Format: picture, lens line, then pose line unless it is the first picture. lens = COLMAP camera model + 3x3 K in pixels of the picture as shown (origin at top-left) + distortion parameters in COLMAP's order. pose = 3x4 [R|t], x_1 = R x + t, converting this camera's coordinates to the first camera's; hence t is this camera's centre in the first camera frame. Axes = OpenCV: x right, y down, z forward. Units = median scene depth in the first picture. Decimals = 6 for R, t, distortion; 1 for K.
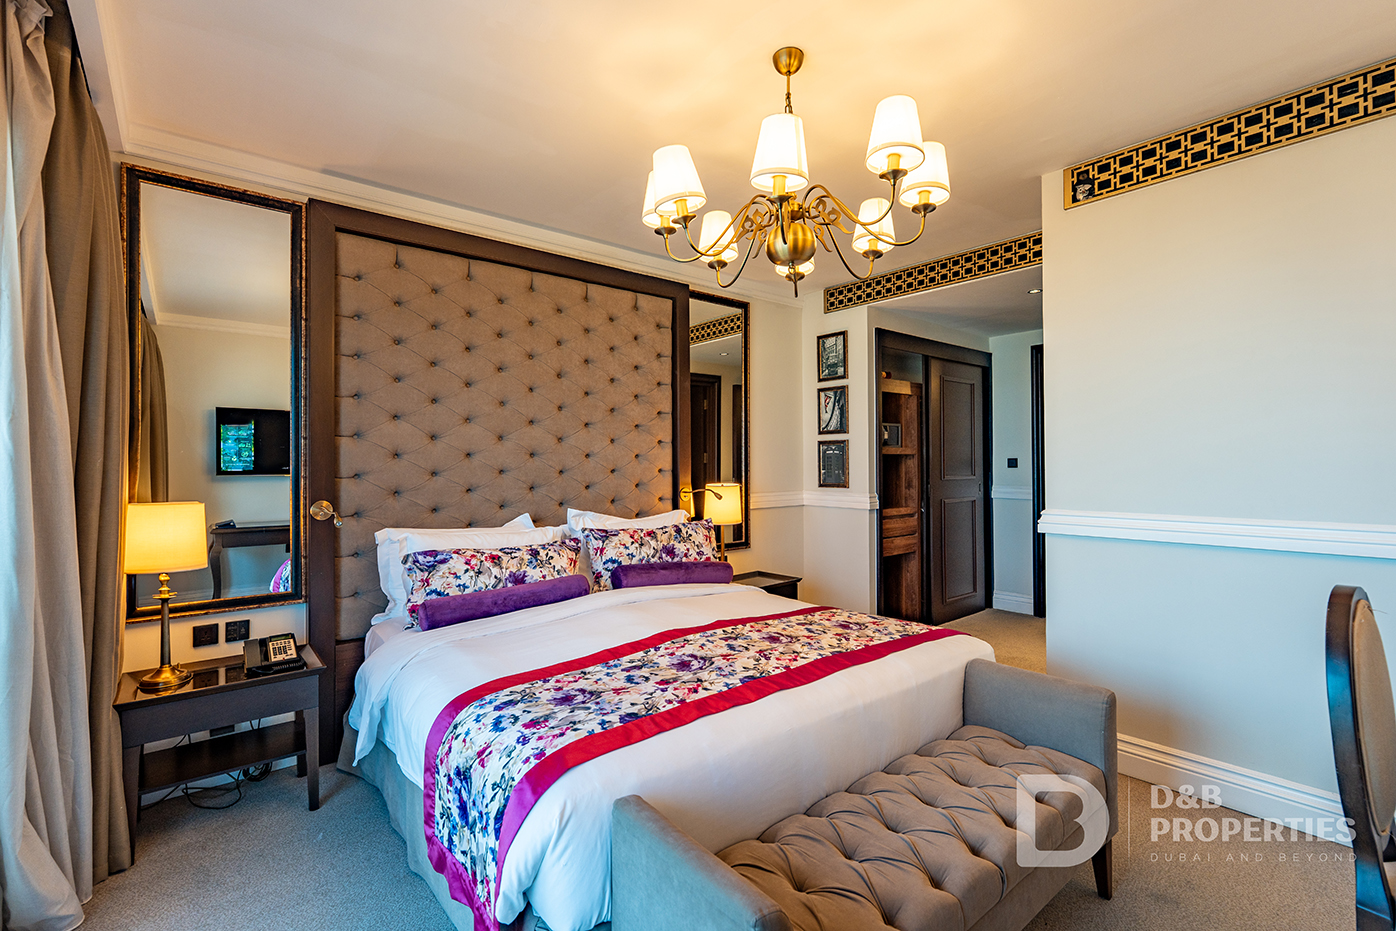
lens RADIAL K [[638.3, 0, 698.6], [0, 638.3, 456.7], [0, 0, 1]] dist [-0.001636, 0.000340]
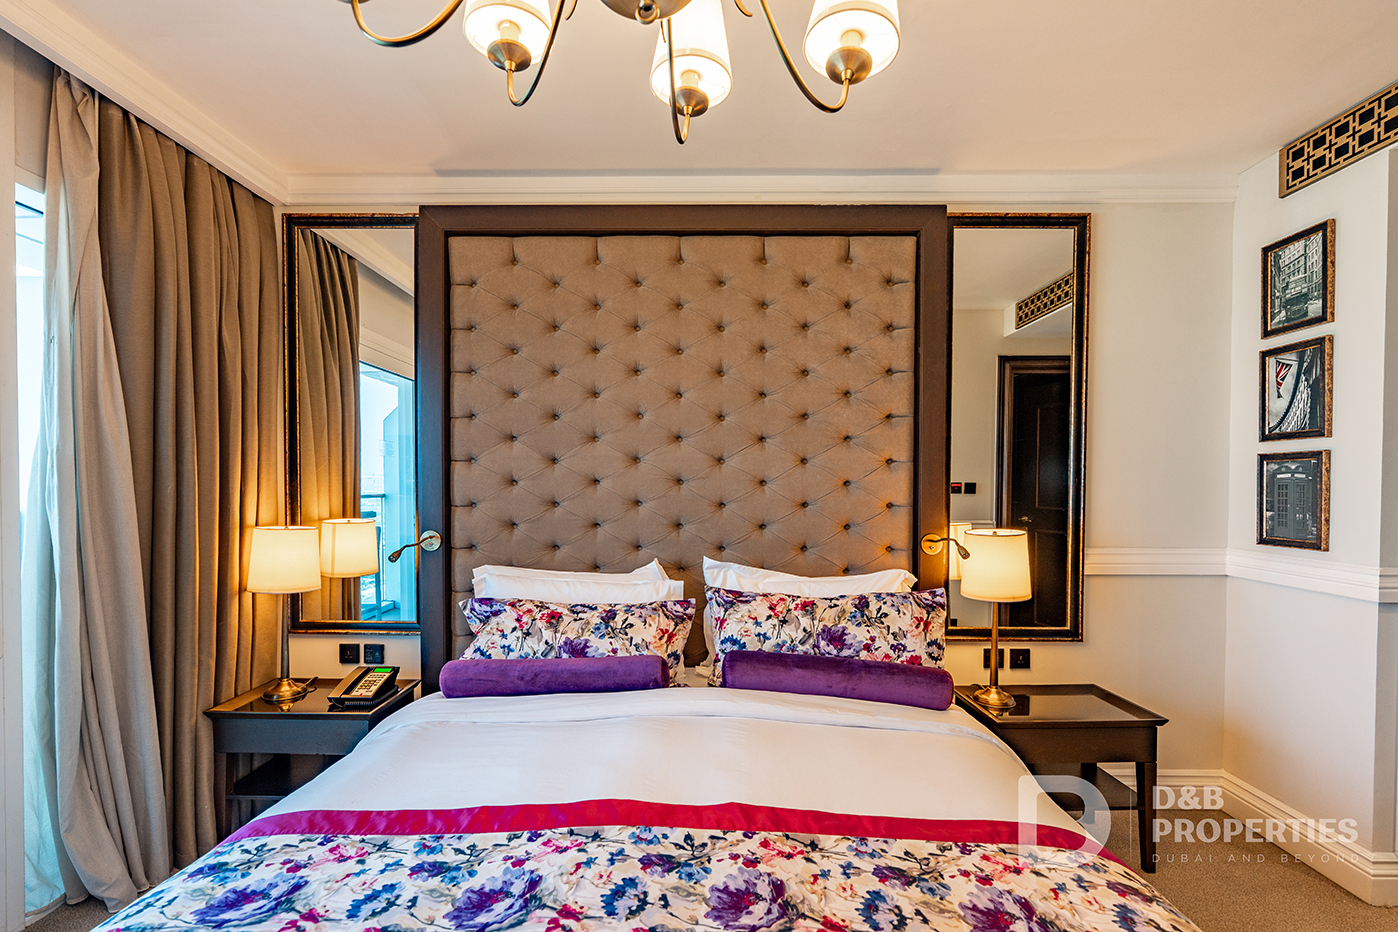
lens RADIAL K [[646.8, 0, 692.4], [0, 646.8, 499.1], [0, 0, 1]] dist [-0.005534, 0.000415]
pose [[0.754458, 0.020937, -0.656014, 0.295841], [-0.001449, 0.999542, 0.030235, -0.005793], [0.656346, -0.021861, 0.754143, 0.501607]]
